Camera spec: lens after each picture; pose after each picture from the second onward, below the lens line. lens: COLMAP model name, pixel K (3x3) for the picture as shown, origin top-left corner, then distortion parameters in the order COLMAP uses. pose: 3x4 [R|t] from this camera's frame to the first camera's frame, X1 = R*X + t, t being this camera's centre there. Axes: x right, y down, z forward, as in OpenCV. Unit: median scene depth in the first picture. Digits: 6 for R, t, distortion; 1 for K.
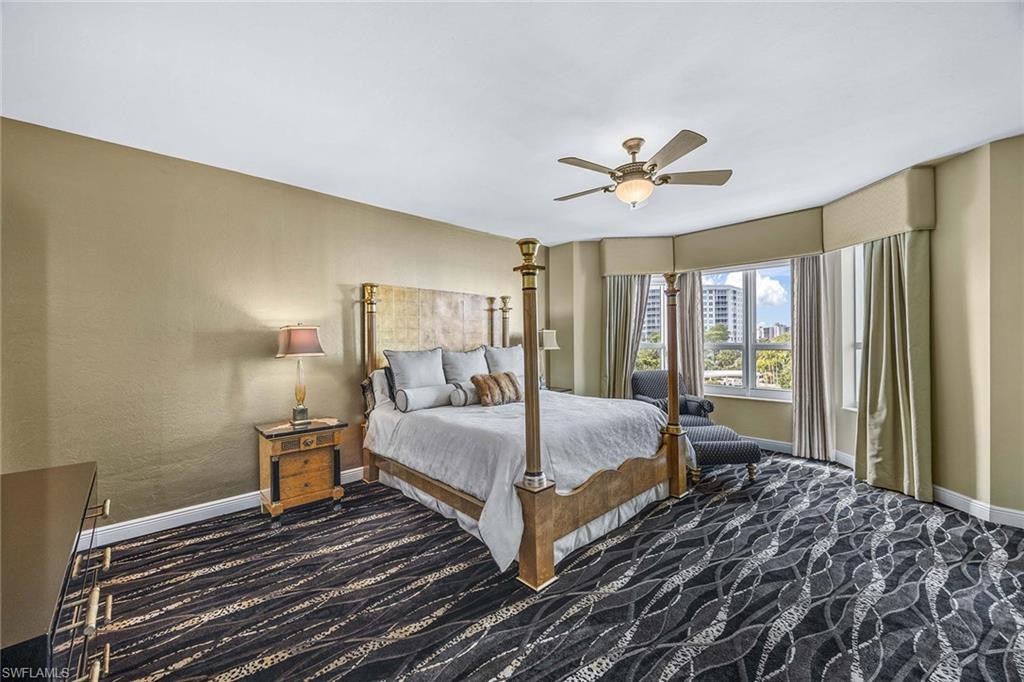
lens RADIAL K [[397.6, 0, 512.0], [0, 397.6, 341.0], [0, 0, 1]] dist [0.000889, 0.000119]
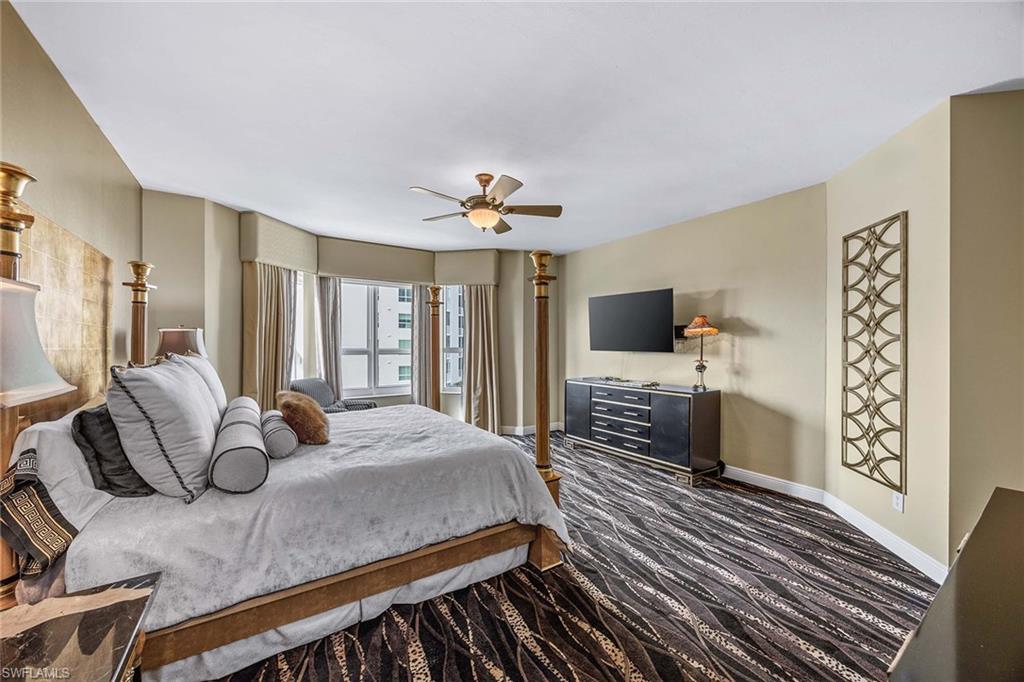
lens RADIAL K [[391.2, 0, 512.0], [0, 391.2, 341.0], [0, 0, 1]] dist [0.015353, 0.000055]
pose [[0.188905, 0.017806, 0.981834, -0.696598], [-0.003272, 0.999841, -0.017503, 0.004381], [-0.981990, 0.000094, 0.188933, 0.604390]]
